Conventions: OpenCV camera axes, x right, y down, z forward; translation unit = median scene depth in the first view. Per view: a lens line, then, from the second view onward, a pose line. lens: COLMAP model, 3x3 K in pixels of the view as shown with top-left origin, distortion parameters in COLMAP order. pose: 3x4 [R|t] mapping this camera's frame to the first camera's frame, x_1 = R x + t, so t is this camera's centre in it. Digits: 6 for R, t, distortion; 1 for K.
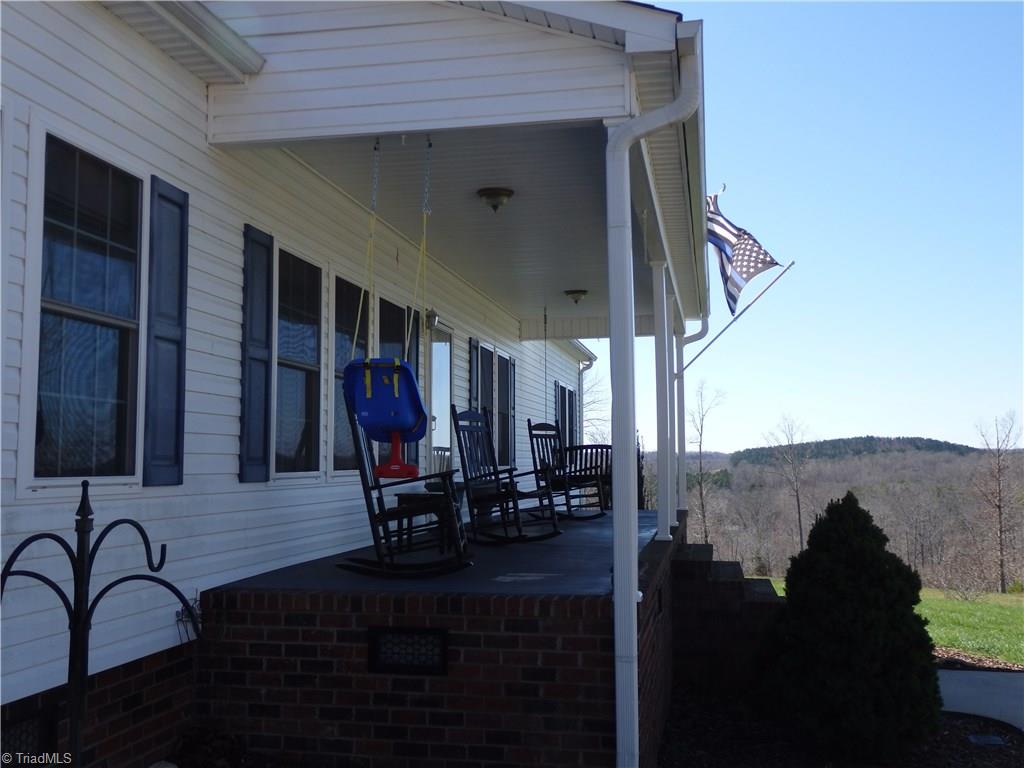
lens RADIAL K [[1011.9, 0, 509.5], [0, 1011.9, 382.2], [0, 0, 1]] dist [-0.004298, 0.000000]
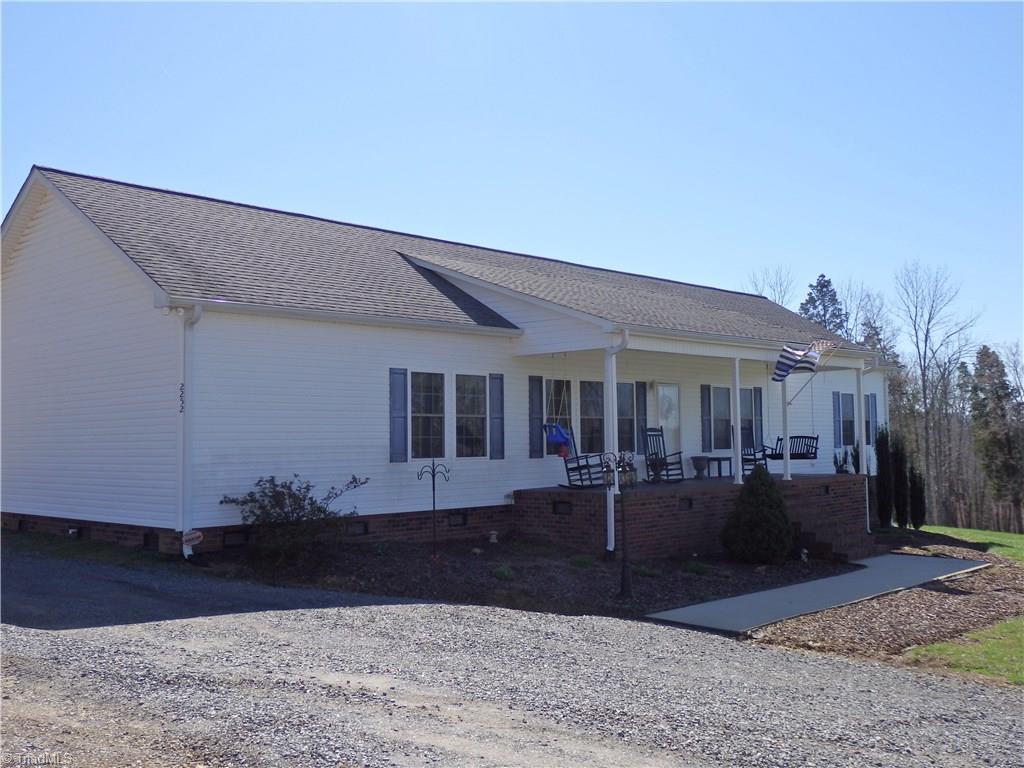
lens RADIAL K [[1011.9, 0, 511.3], [0, 1011.9, 384.4], [0, 0, 1]] dist [-0.004298, 0.000000]
pose [[0.834123, -0.037586, -0.550296, 1.632697], [0.052521, 0.998555, 0.011406, -0.194692], [0.549072, -0.038416, 0.834892, -1.898592]]
